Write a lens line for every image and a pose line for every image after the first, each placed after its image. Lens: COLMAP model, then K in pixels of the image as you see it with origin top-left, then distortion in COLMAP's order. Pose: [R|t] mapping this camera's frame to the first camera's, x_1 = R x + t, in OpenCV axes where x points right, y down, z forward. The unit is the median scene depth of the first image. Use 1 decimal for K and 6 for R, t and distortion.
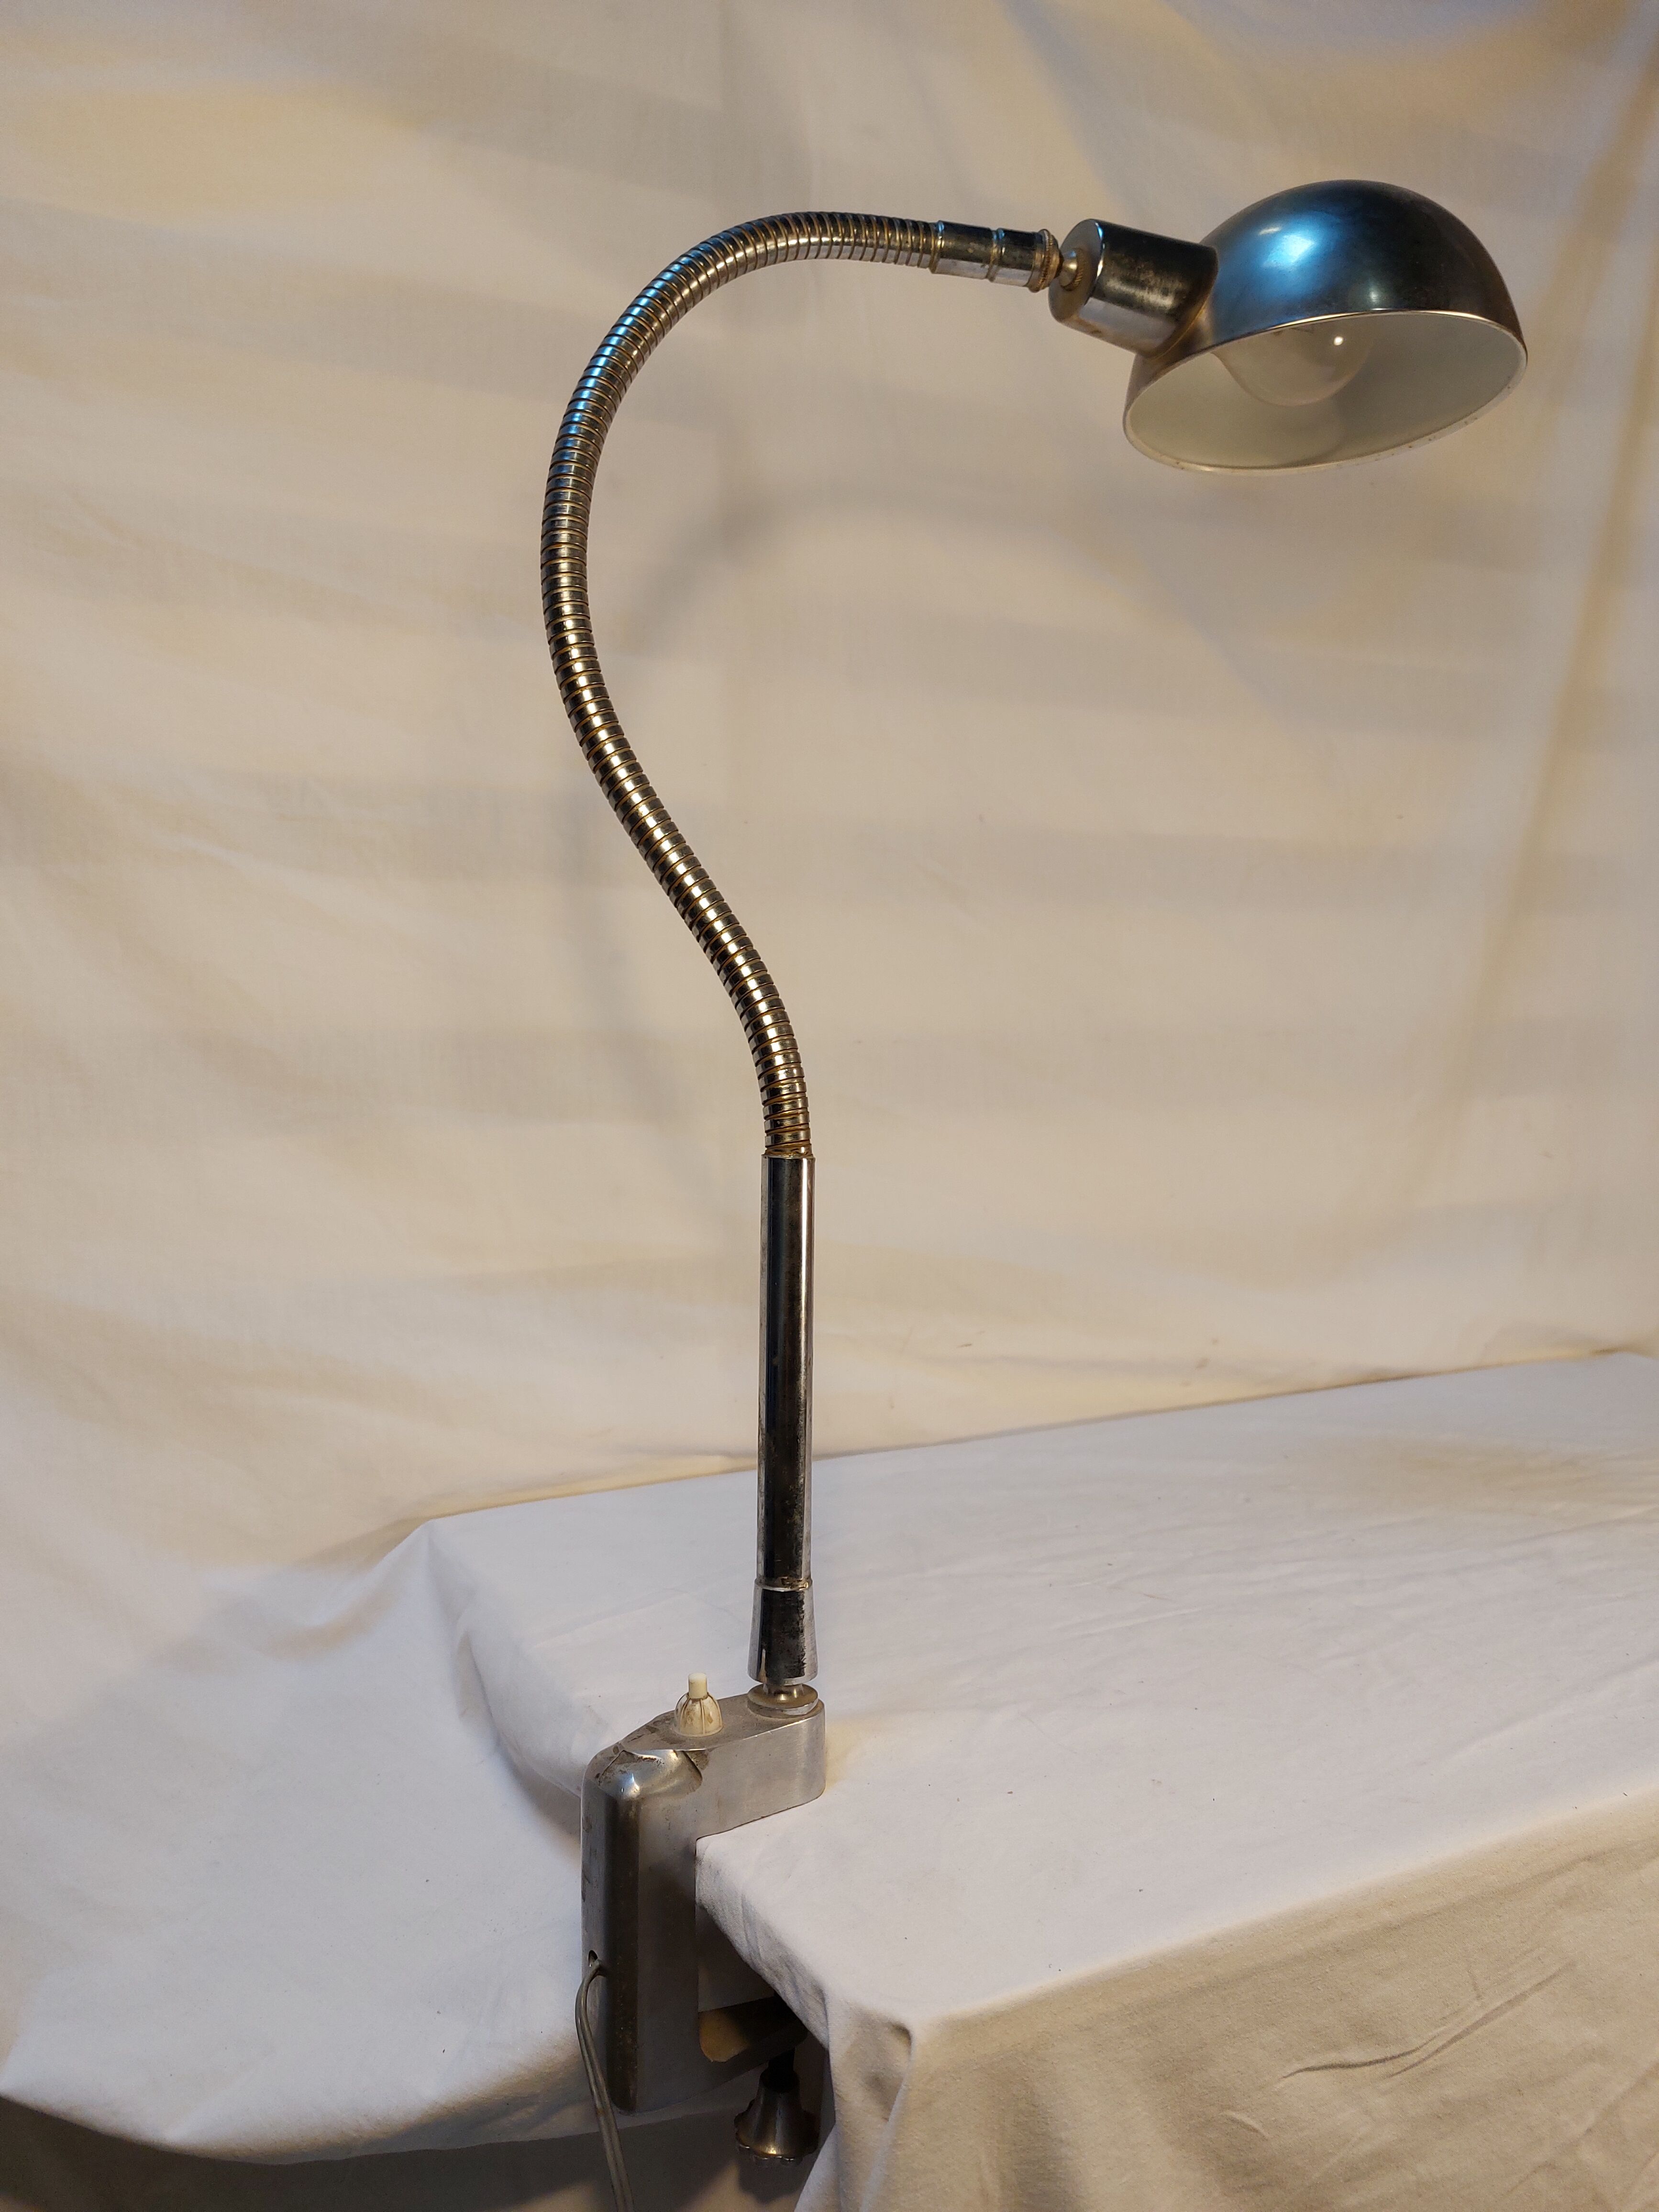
lens RADIAL K [[1544.0, 0, 821.6], [0, 1544.0, 1127.4], [0, 0, 1]] dist [0.024308, -0.033656]
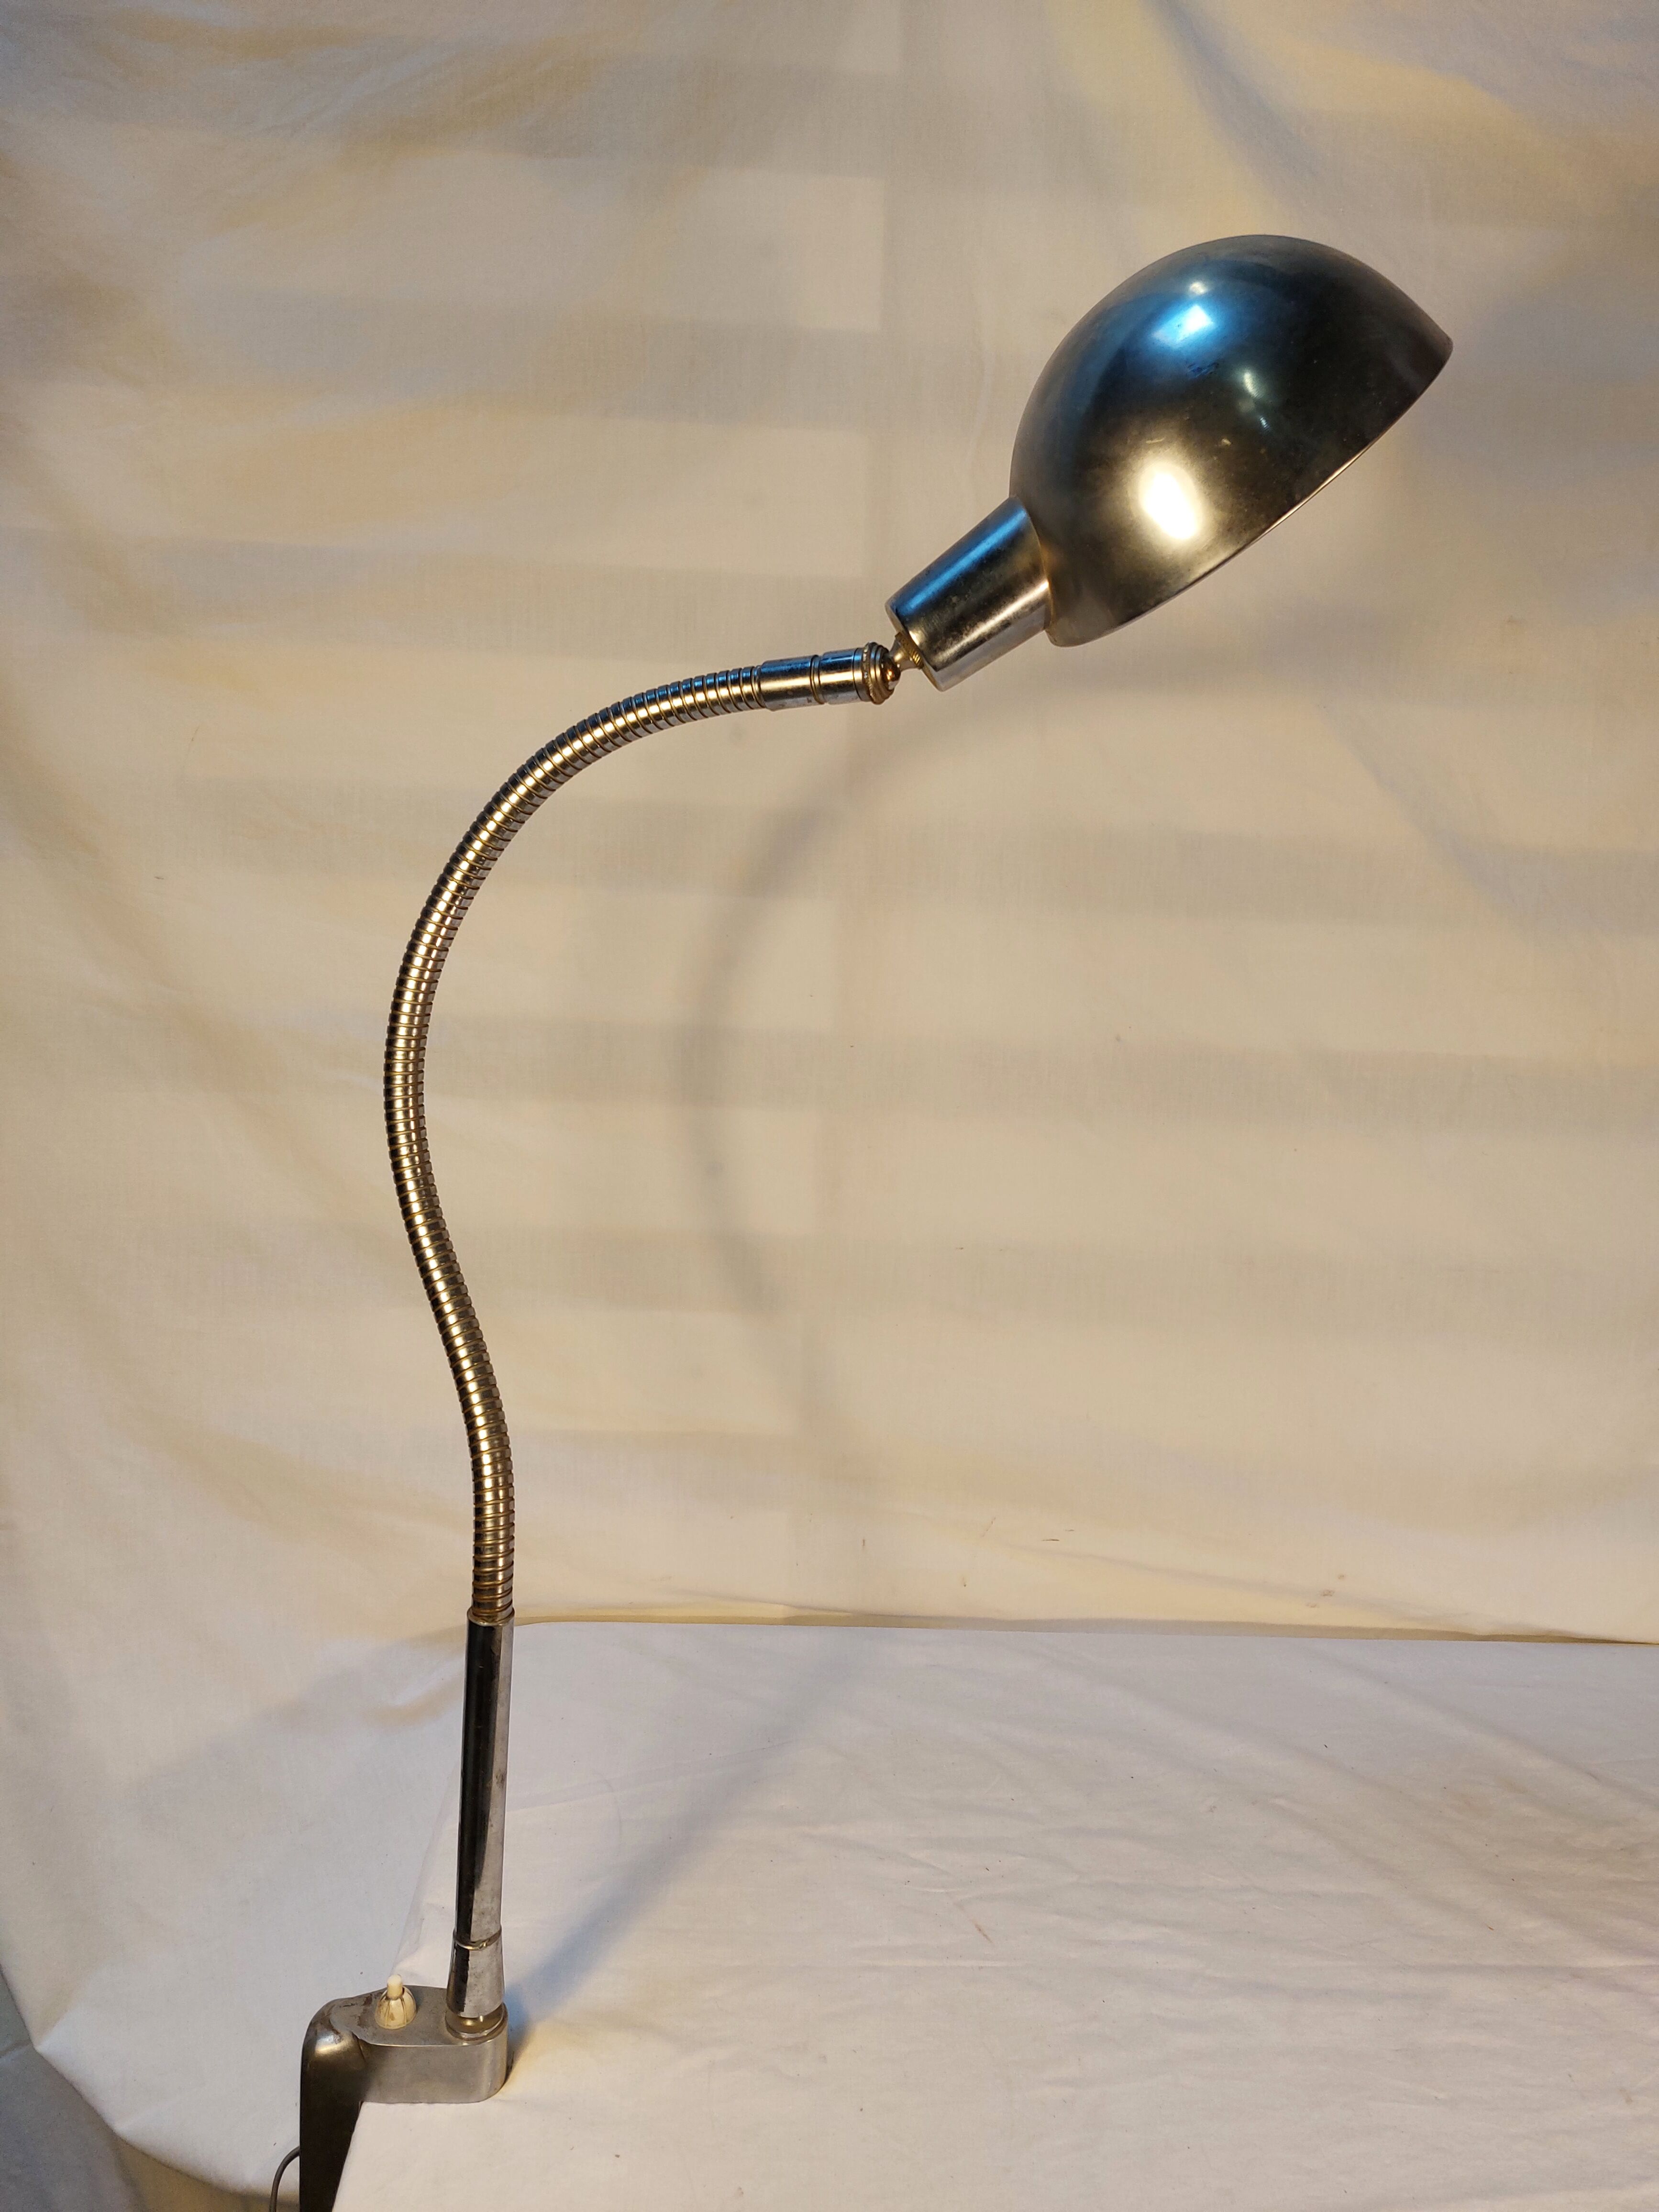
lens RADIAL K [[1557.4, 0, 882.4], [0, 1557.4, 1103.8], [0, 0, 1]] dist [0.004568, 0.000154]
pose [[0.914117, 0.142904, -0.379431, 0.462987], [-0.082373, 0.981768, 0.171310, -0.423710], [0.396994, -0.125343, 0.909222, 0.060465]]
